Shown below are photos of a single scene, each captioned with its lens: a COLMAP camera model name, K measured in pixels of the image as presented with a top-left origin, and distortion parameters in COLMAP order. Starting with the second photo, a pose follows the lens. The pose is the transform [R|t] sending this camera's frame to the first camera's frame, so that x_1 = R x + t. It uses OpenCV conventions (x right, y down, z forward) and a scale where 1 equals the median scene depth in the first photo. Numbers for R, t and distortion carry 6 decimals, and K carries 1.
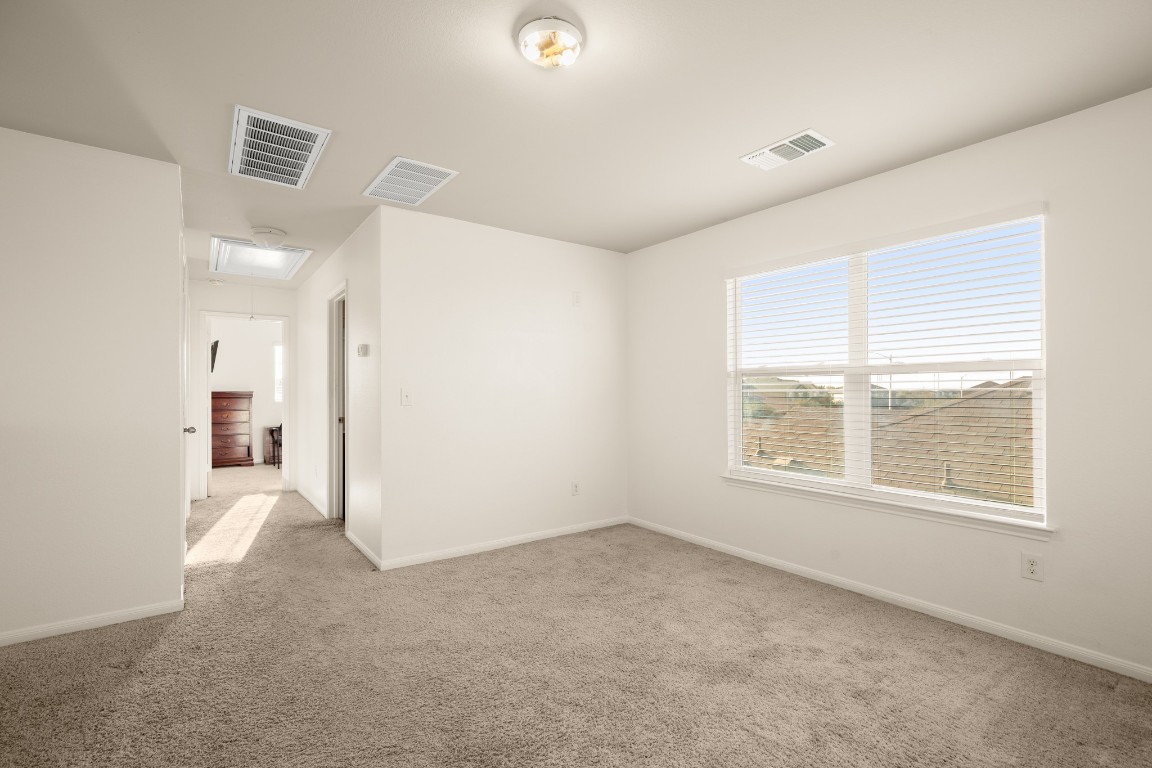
lens RADIAL K [[525.0, 0, 573.6], [0, 525.0, 399.4], [0, 0, 1]] dist [-0.002466, -0.000170]
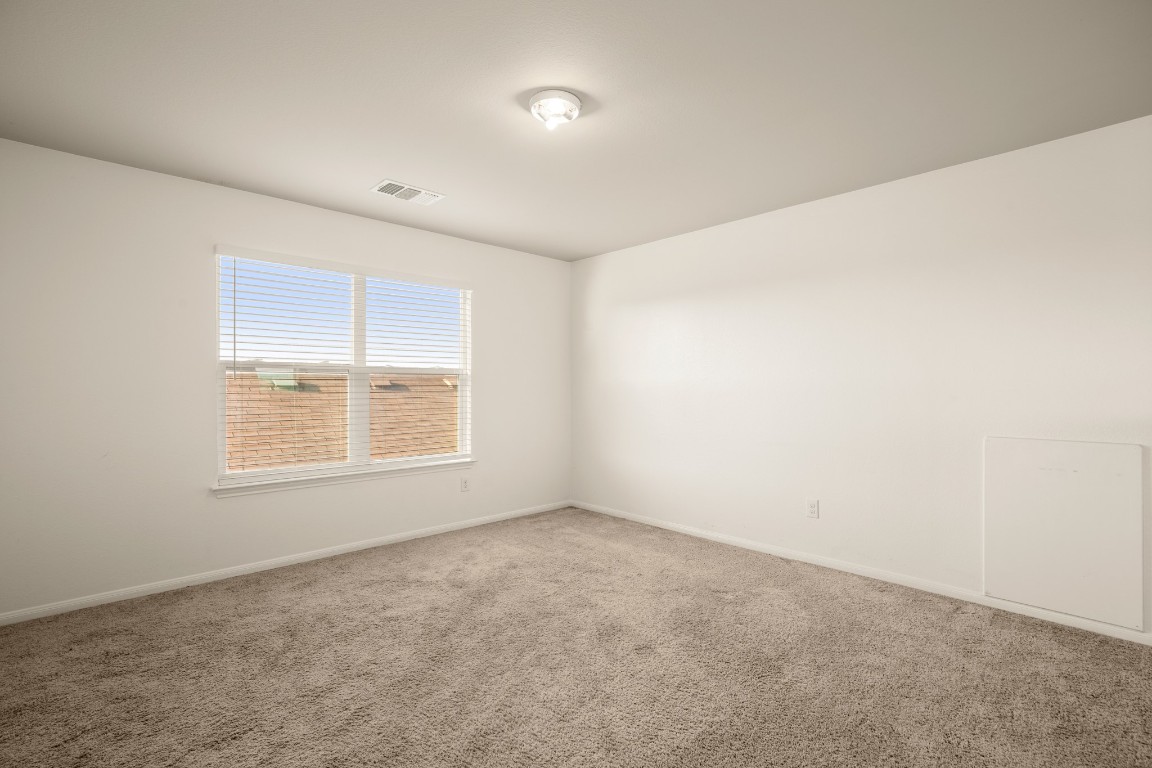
lens RADIAL K [[525.0, 0, 573.6], [0, 525.0, 399.4], [0, 0, 1]] dist [-0.002466, -0.000170]
pose [[-0.121956, -0.016757, 0.992394, -0.799890], [0.022650, 0.999550, 0.019662, 0.000977], [-0.992277, 0.024875, -0.121522, 0.703470]]
